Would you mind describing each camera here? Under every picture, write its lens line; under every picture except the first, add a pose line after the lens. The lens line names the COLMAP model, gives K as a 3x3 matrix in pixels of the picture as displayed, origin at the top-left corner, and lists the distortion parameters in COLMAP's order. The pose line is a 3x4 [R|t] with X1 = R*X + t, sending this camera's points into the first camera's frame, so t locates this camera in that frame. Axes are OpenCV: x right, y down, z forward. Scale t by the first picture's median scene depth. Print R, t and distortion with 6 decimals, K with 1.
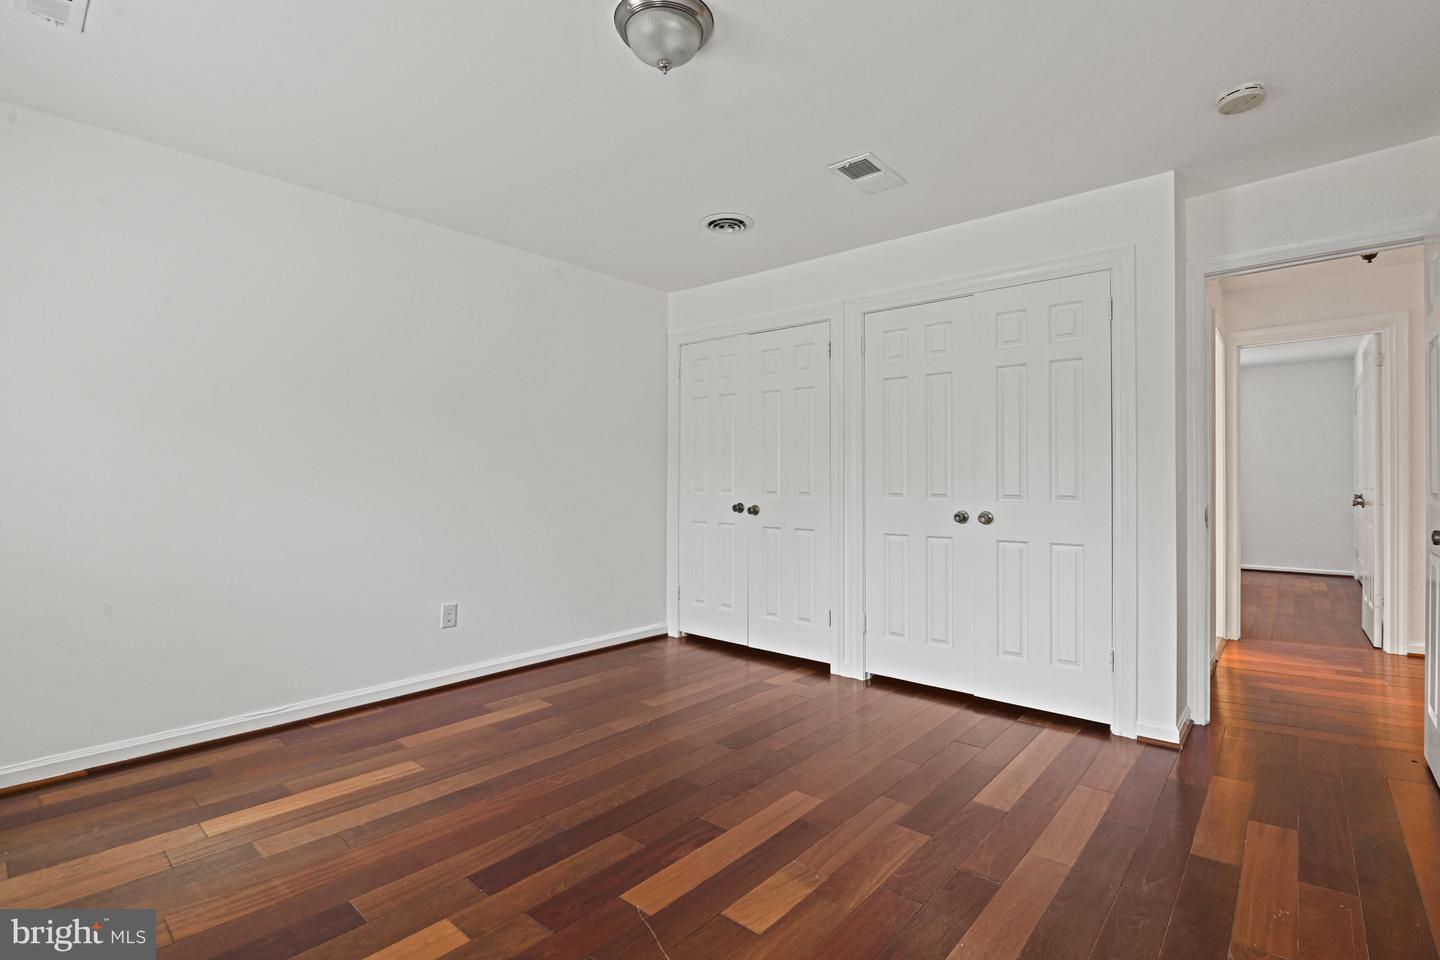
lens RADIAL K [[676.5, 0, 724.8], [0, 676.5, 480.5], [0, 0, 1]] dist [-0.005826, -0.001052]
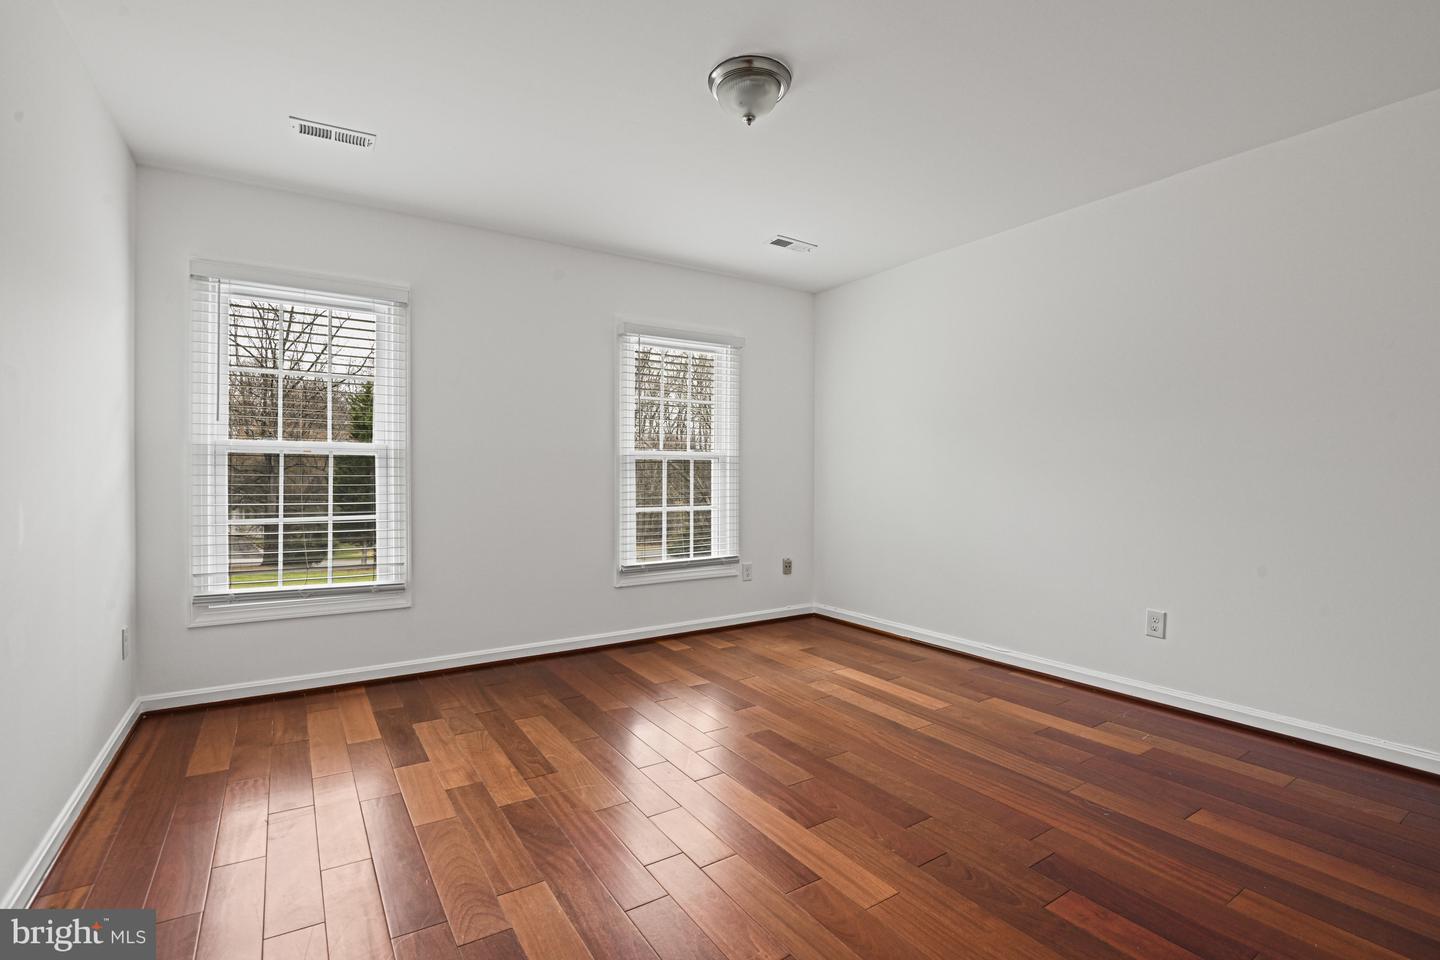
lens RADIAL K [[676.5, 0, 723.8], [0, 676.5, 478.3], [0, 0, 1]] dist [-0.005826, -0.001052]
pose [[-0.288580, 0.002670, -0.957452, 0.806457], [0.001576, 0.999996, 0.002314, 0.011299], [0.957455, -0.000841, -0.288583, 0.976014]]
